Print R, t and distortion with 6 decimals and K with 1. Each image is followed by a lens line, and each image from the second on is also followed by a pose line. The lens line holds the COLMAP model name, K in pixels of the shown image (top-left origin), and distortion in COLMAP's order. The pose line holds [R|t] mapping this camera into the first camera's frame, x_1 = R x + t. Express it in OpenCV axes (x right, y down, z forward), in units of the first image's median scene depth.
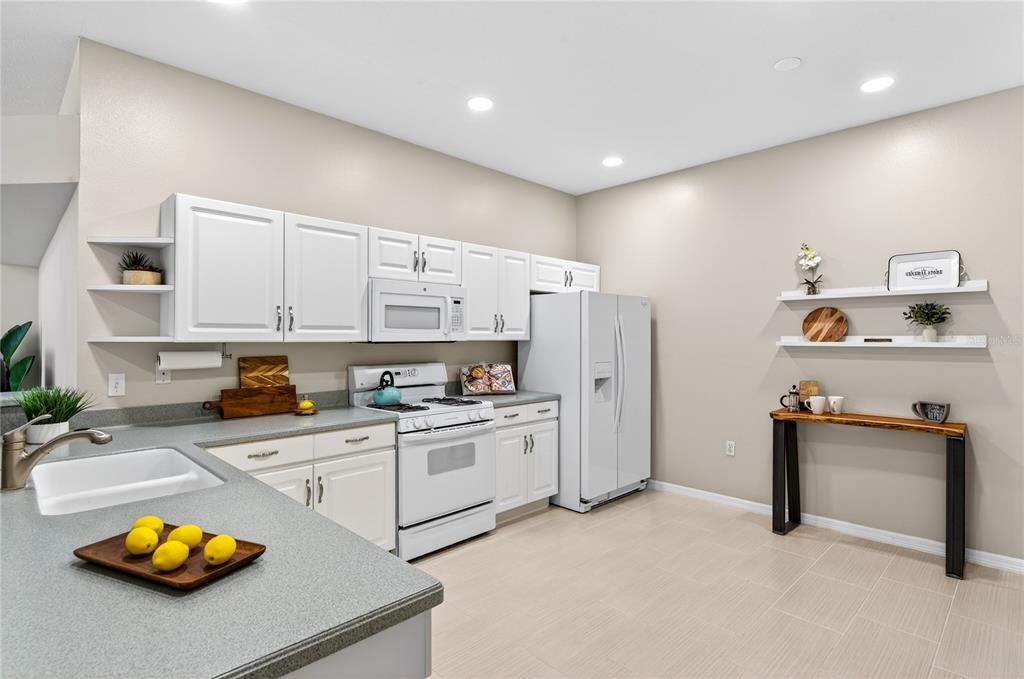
lens RADIAL K [[508.4, 0, 480.0], [0, 508.4, 341.6], [0, 0, 1]] dist [-0.000866, -0.000136]
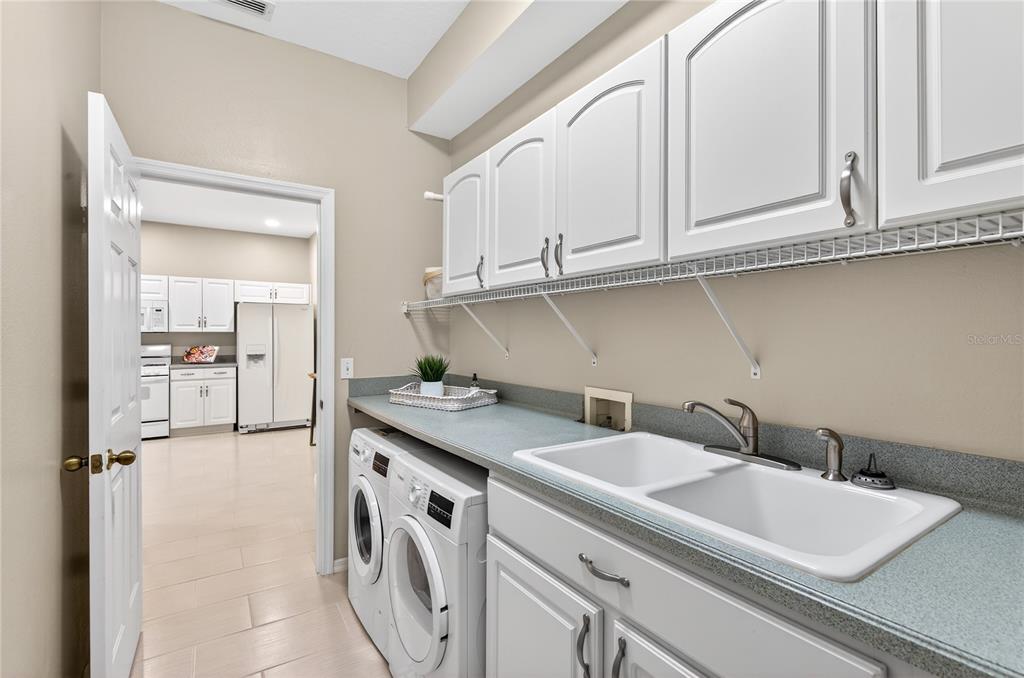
lens RADIAL K [[471.0, 0, 507.9], [0, 471.0, 336.2], [0, 0, 1]] dist [-0.000948, -0.000380]
pose [[0.984428, 0.002105, -0.175774, 1.550742], [-0.002911, 0.999986, -0.004325, 0.018367], [0.175763, 0.004769, 0.984421, -0.444896]]
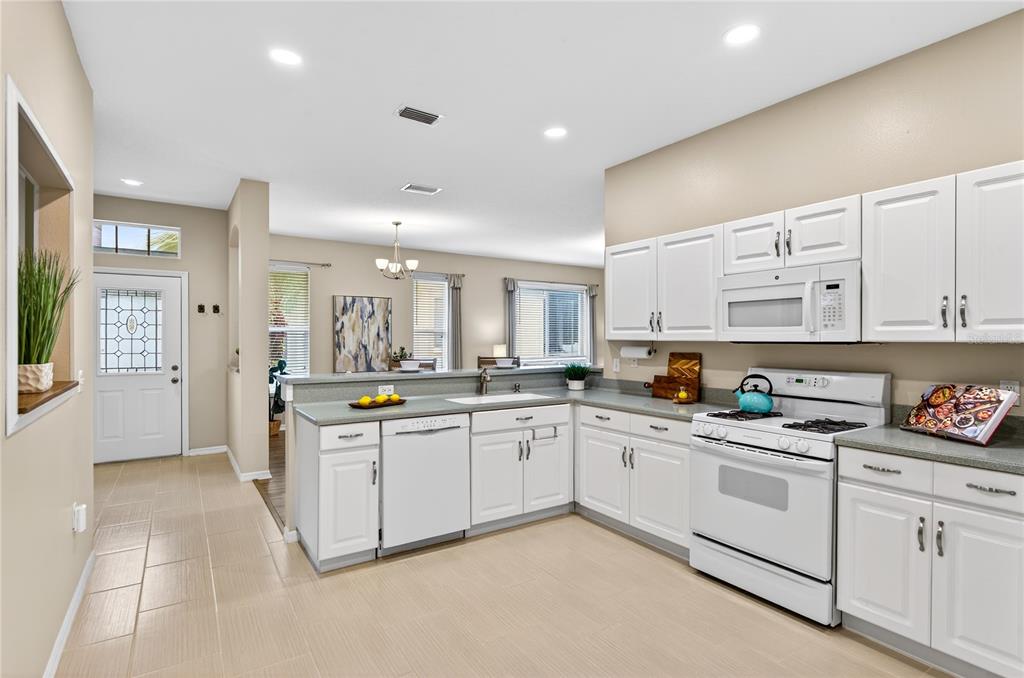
lens RADIAL K [[522.5, 0, 526.2], [0, 522.5, 339.9], [0, 0, 1]] dist [0.001233, 0.000057]
pose [[-0.162216, 0.006403, -0.986735, 0.781302], [-0.004317, 0.999965, 0.007199, -0.007639], [0.986746, 0.005428, -0.162183, 0.741408]]
